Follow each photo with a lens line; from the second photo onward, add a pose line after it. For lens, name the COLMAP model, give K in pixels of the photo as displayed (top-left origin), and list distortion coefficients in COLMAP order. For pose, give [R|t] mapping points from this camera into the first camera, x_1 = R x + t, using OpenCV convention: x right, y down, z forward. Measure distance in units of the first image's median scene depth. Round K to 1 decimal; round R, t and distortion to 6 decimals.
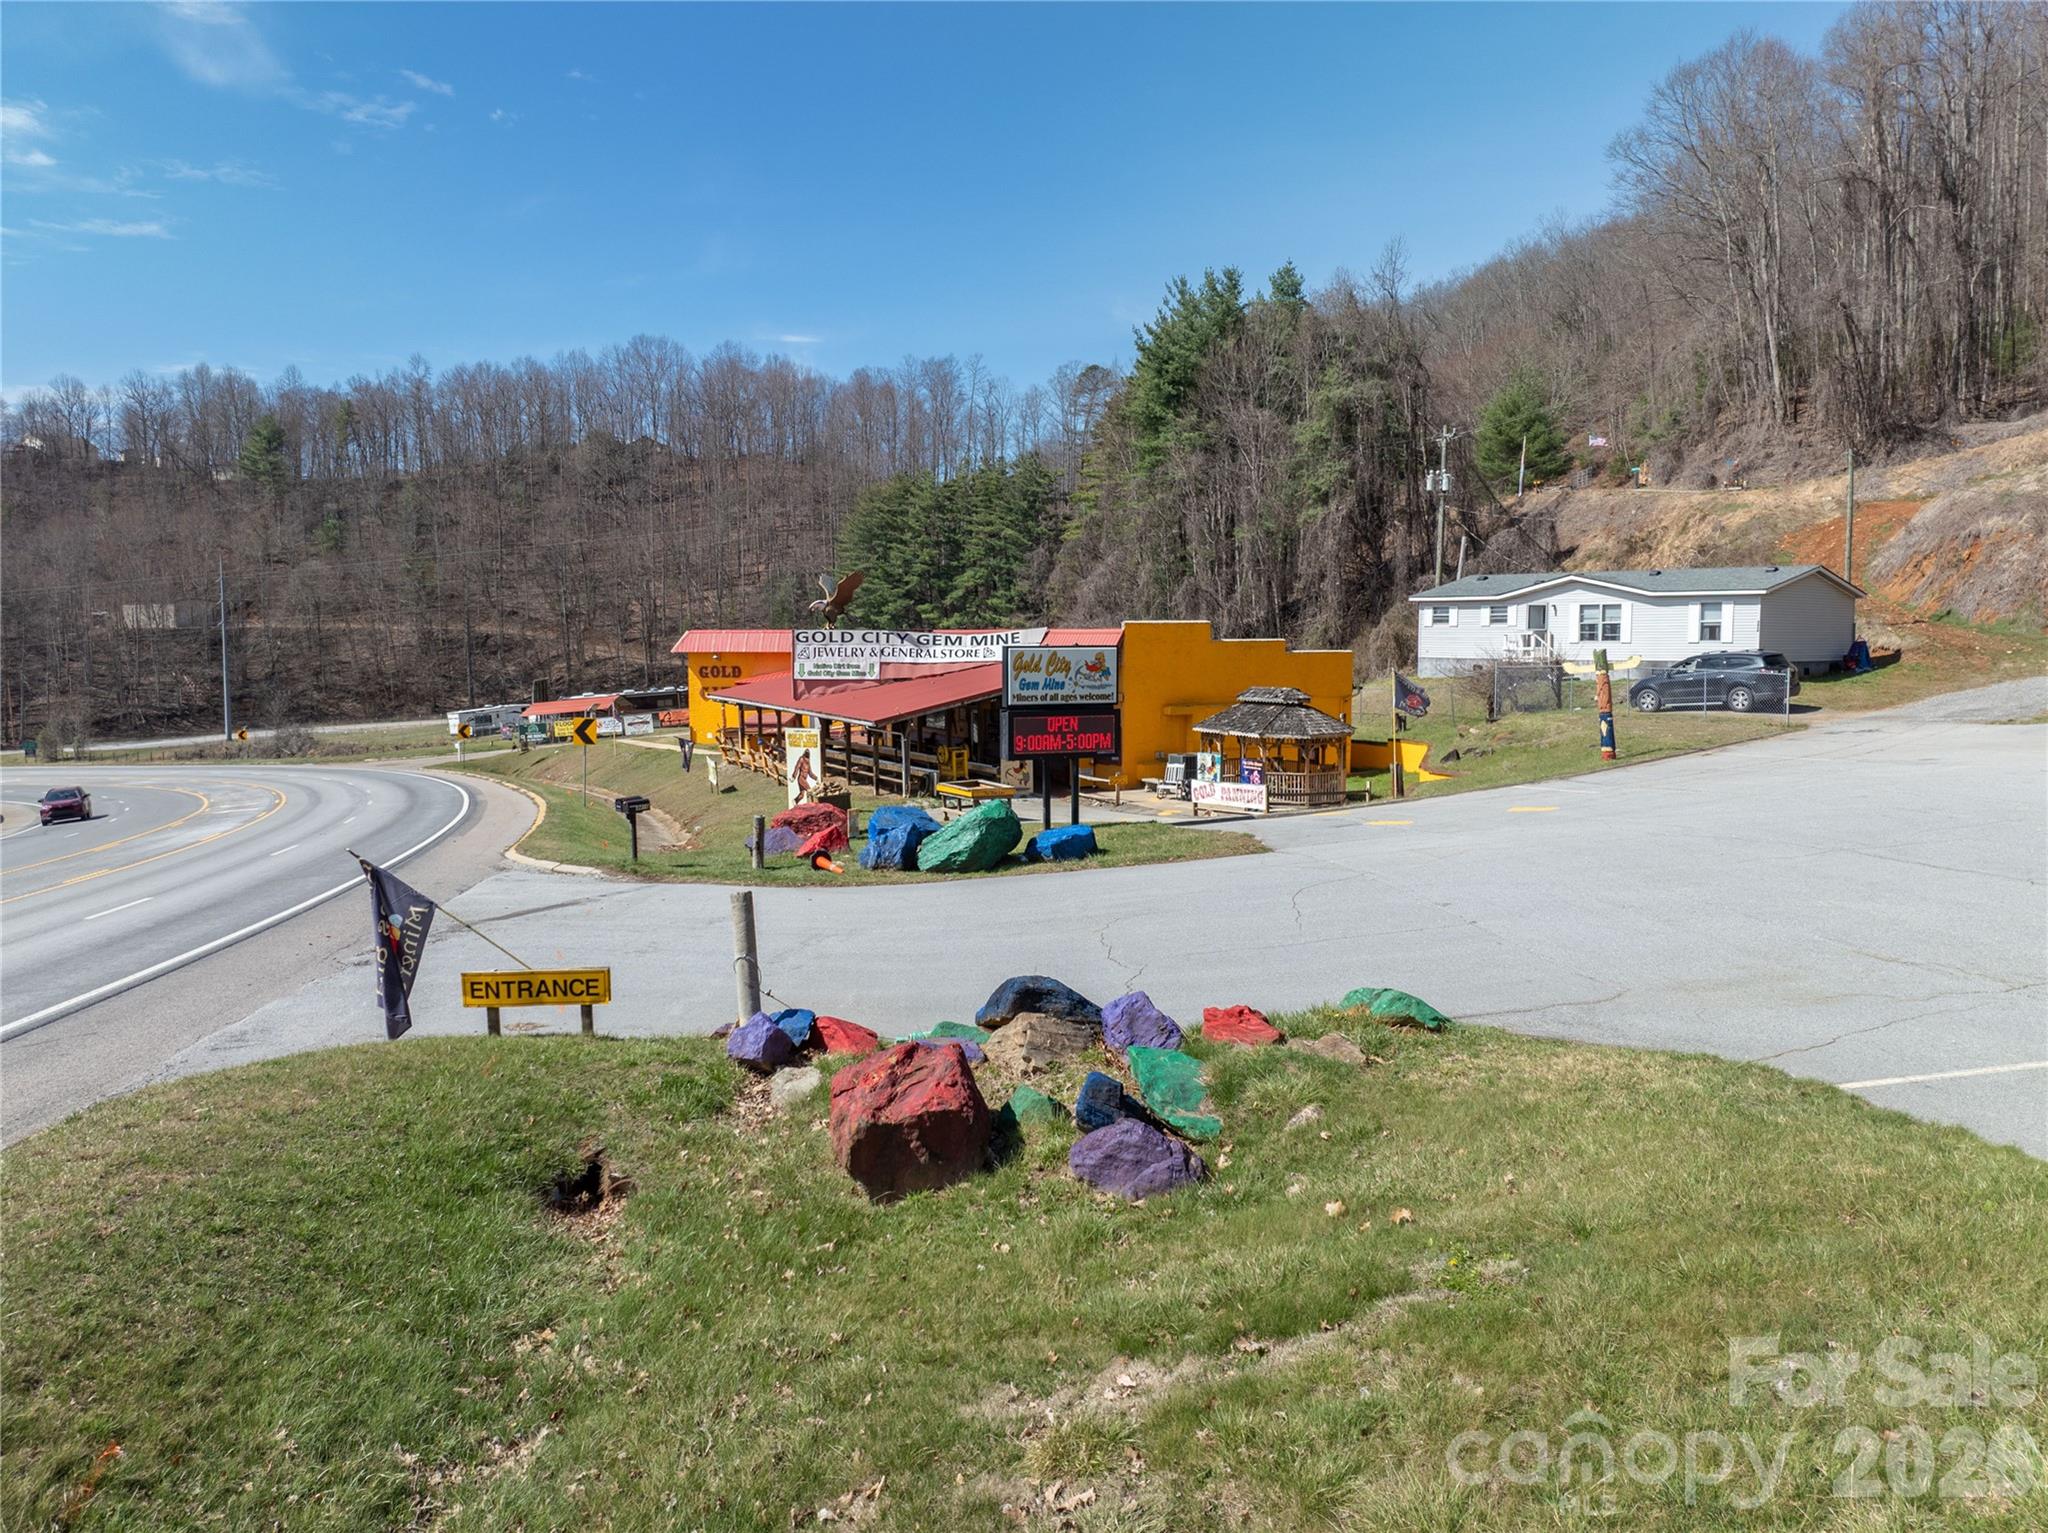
lens RADIAL K [[1436.6, 0, 1029.8], [0, 1436.6, 782.1], [0, 0, 1]] dist [-0.060562, 0.025080]
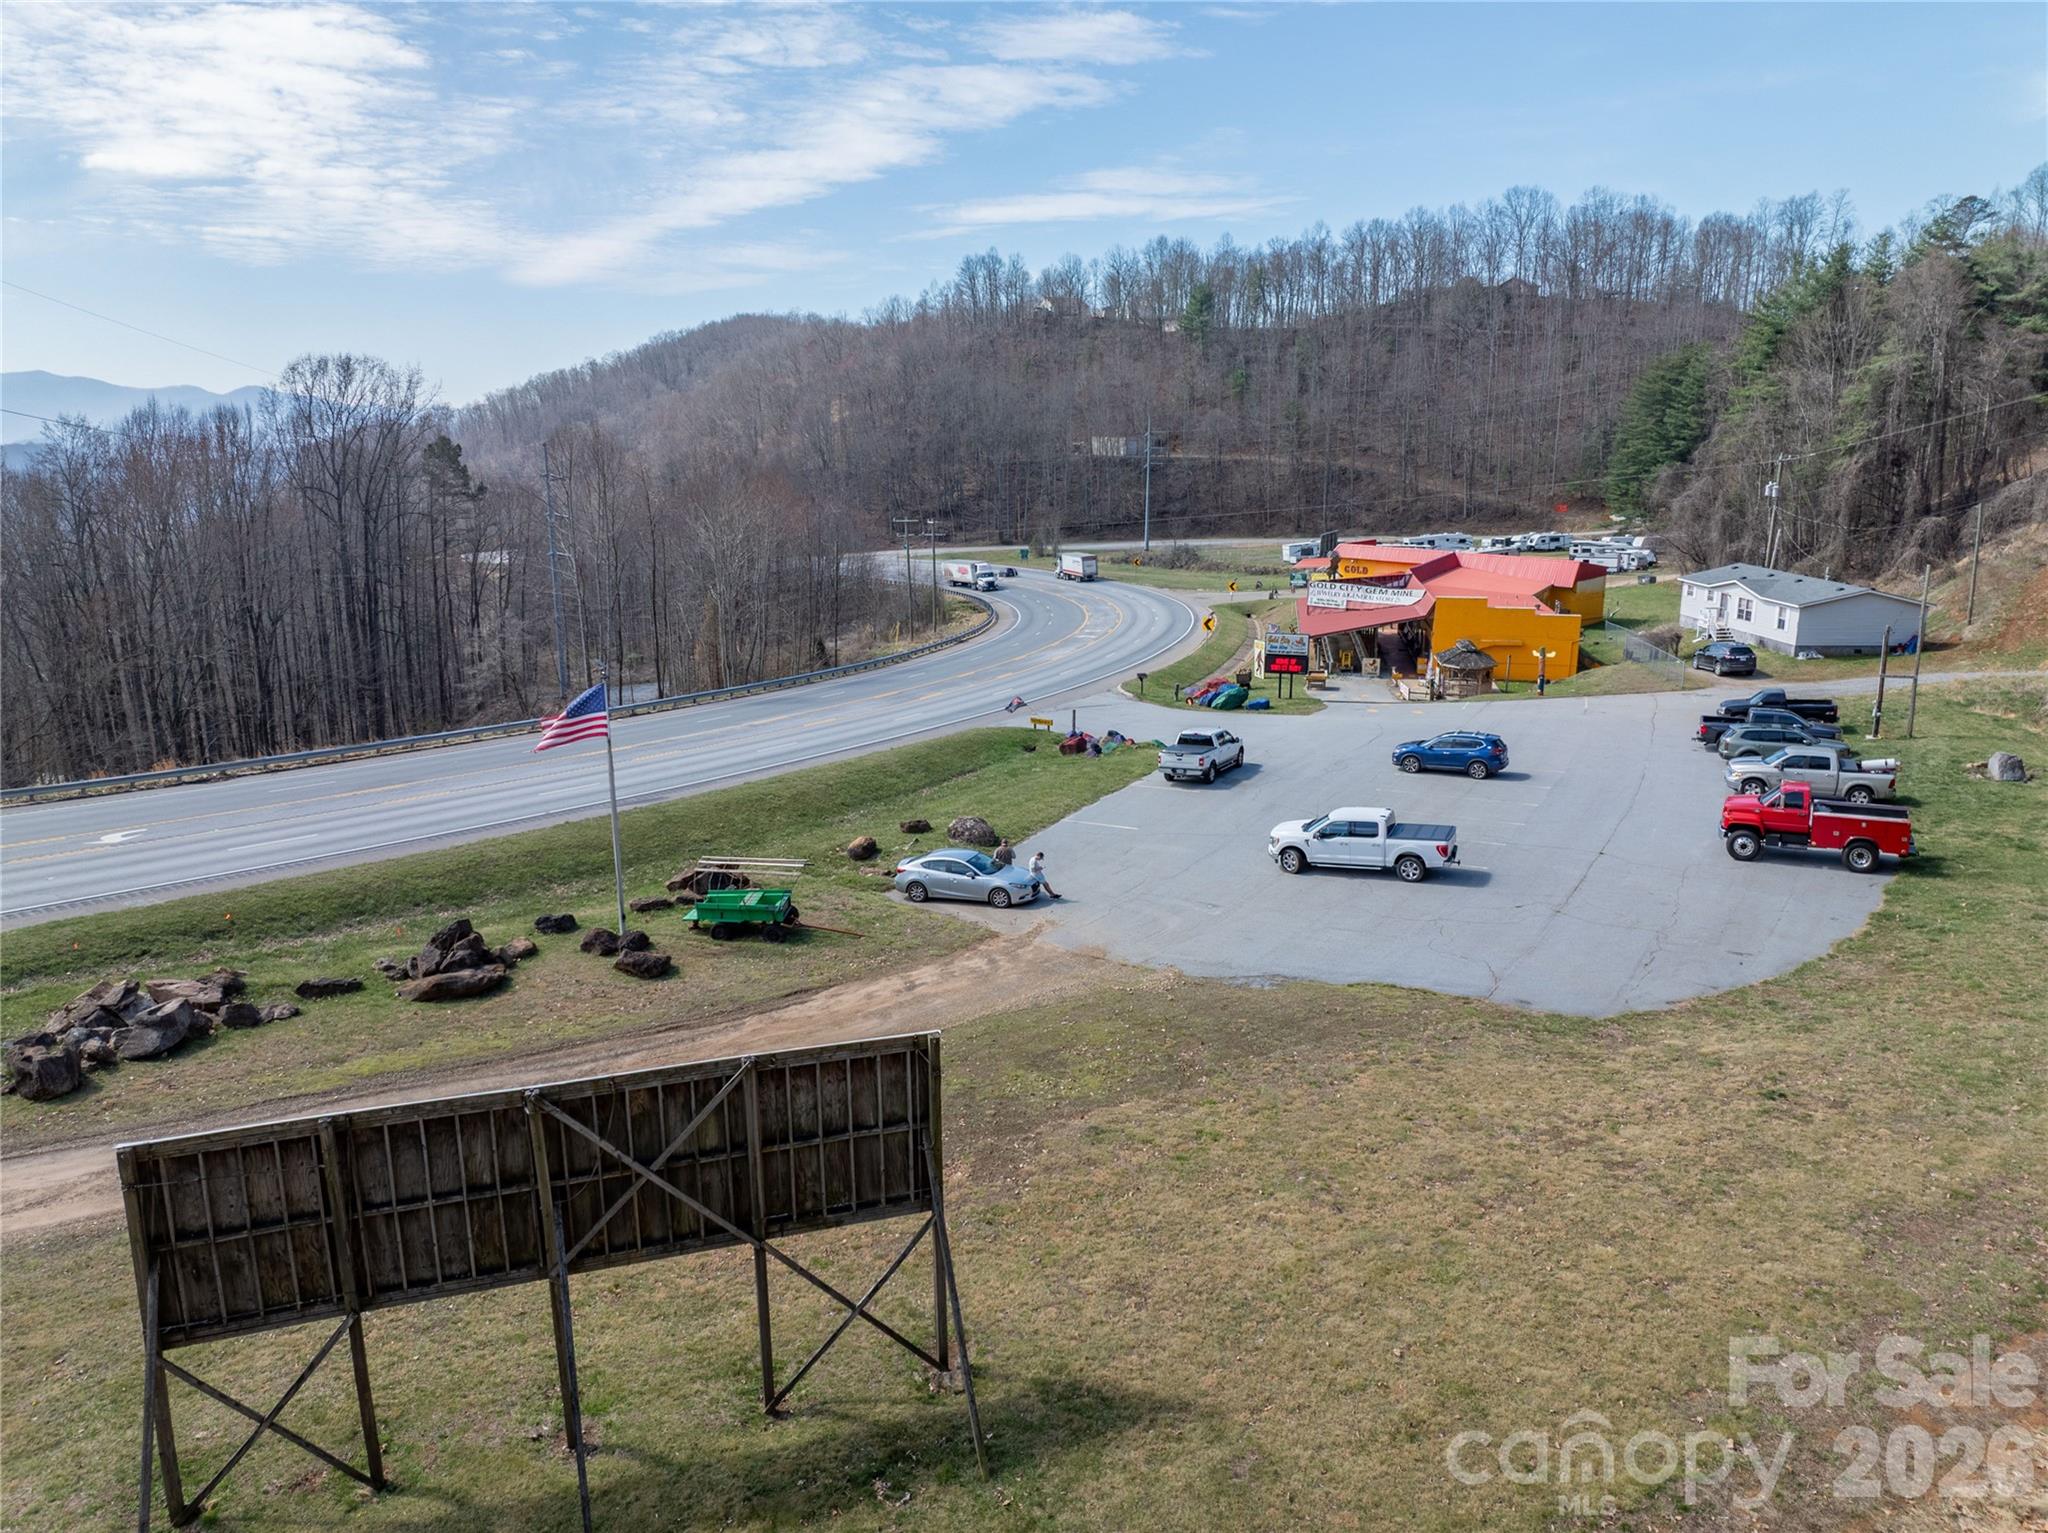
lens RADIAL K [[1436.6, 0, 1029.8], [0, 1436.6, 782.1], [0, 0, 1]] dist [-0.060562, 0.025080]
pose [[0.807612, 0.149705, -0.570396, 0.363216], [-0.062004, 0.983436, 0.170321, -0.073843], [0.586446, -0.102187, 0.803517, -0.456890]]
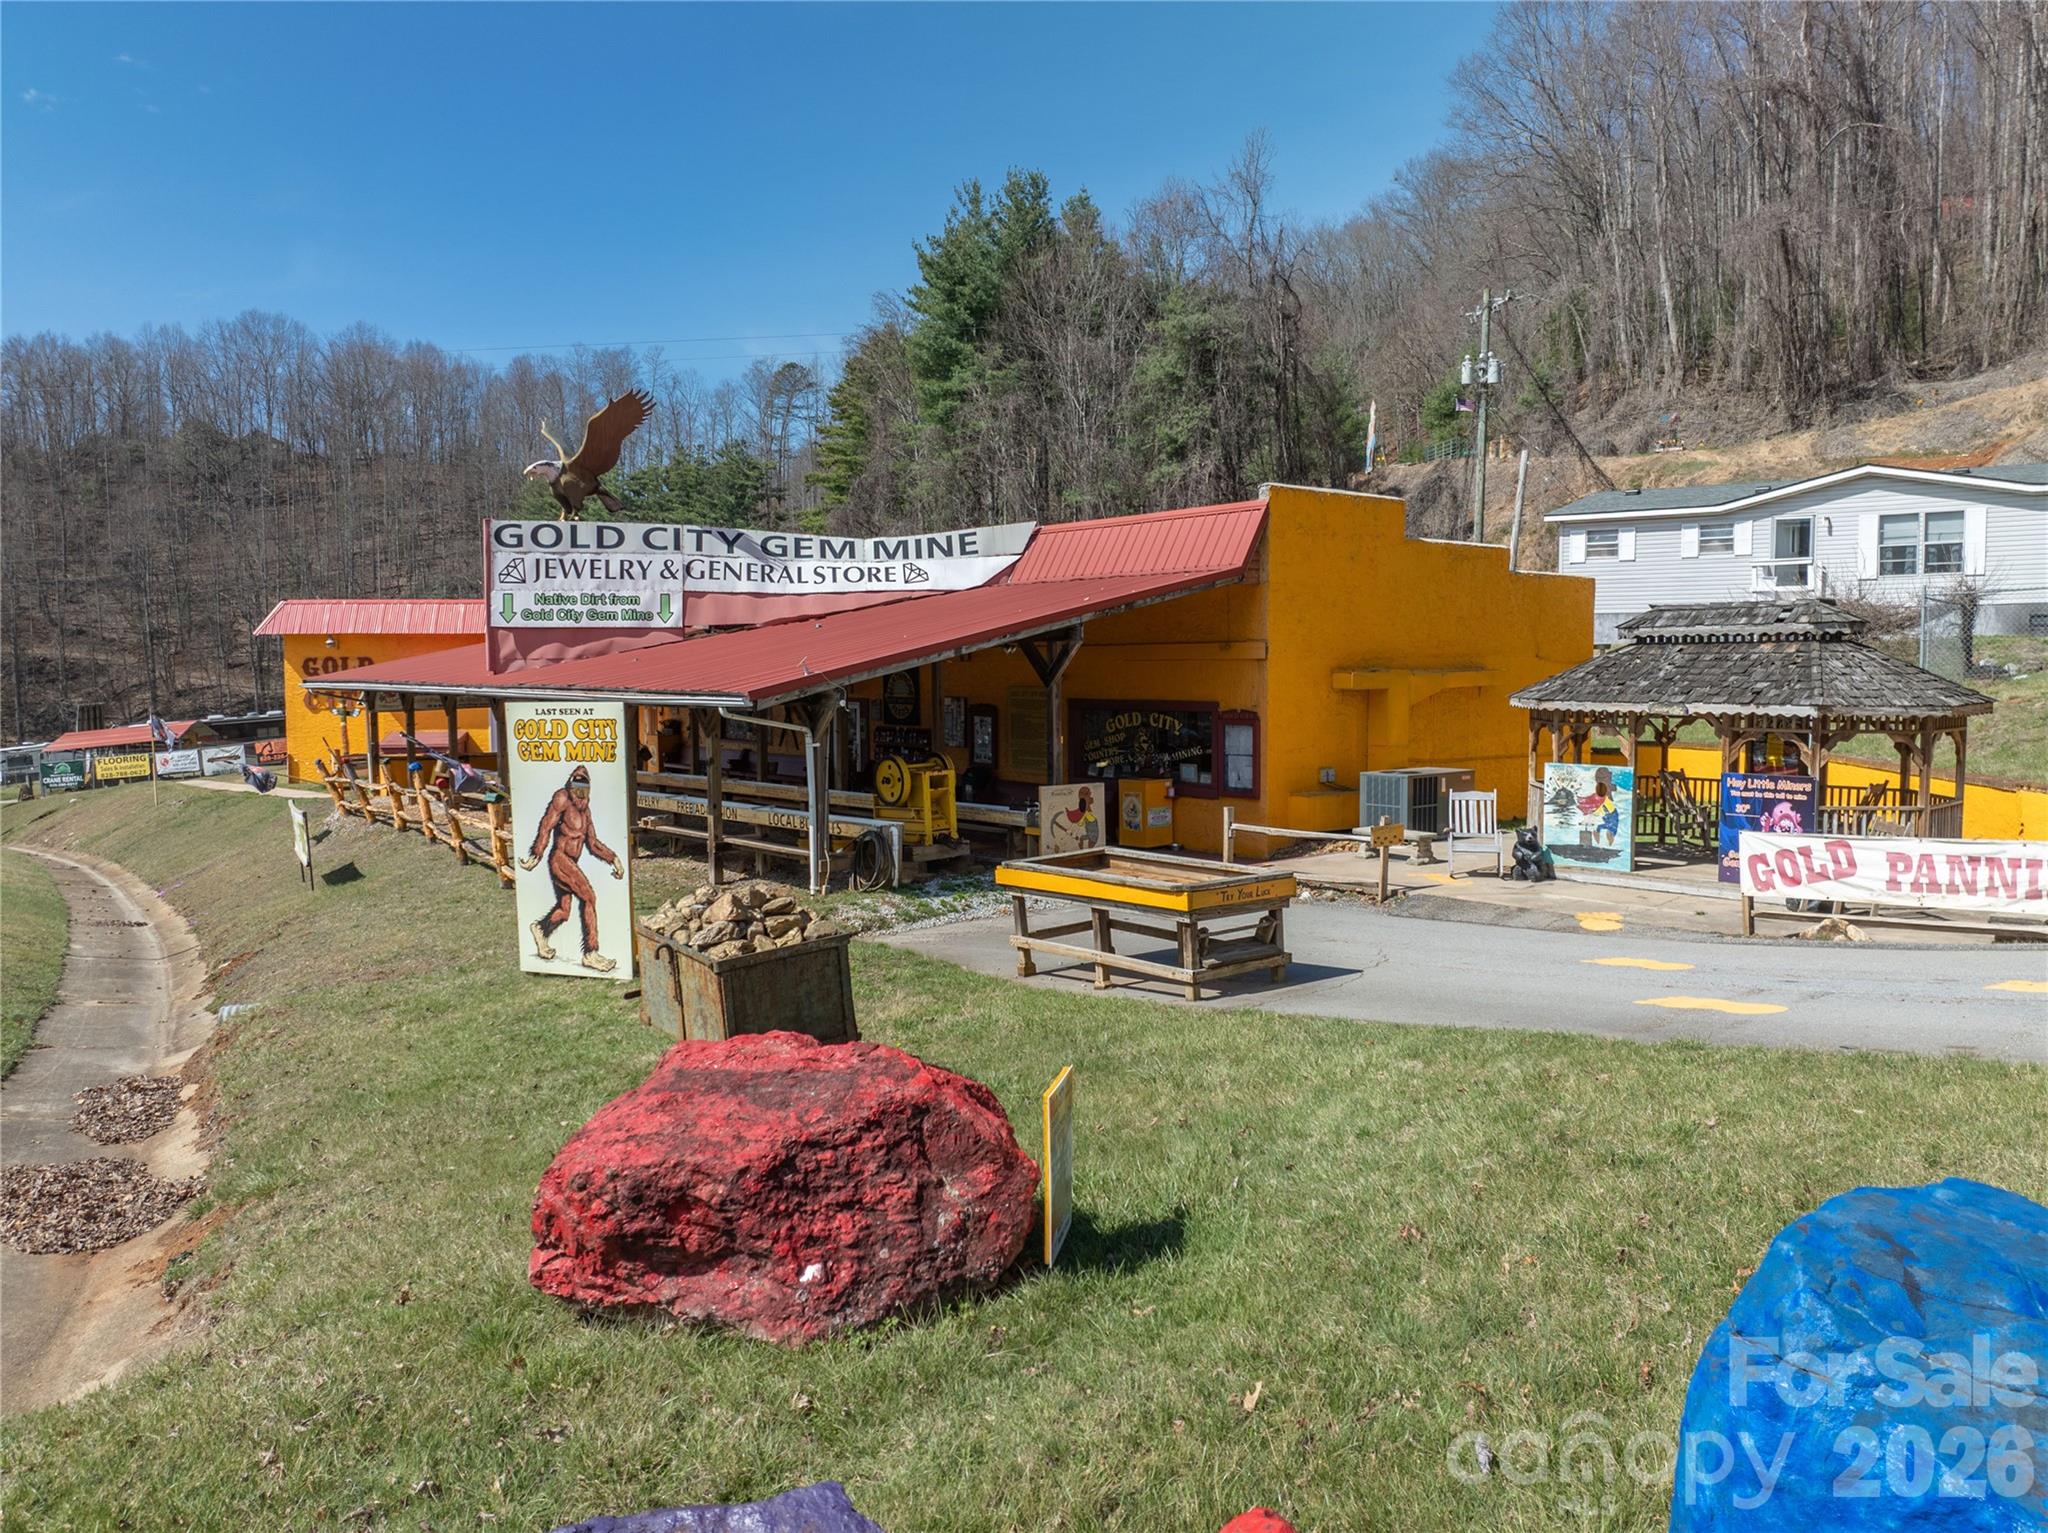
lens RADIAL K [[1431.3, 0, 1036.4], [0, 1431.3, 768.6], [0, 0, 1]] dist [-0.051039, 0.005731]
pose [[0.972358, -0.017082, 0.232868, -0.051469], [0.025332, 0.999151, -0.032481, -0.003875], [-0.232116, 0.037483, 0.971966, 0.264563]]
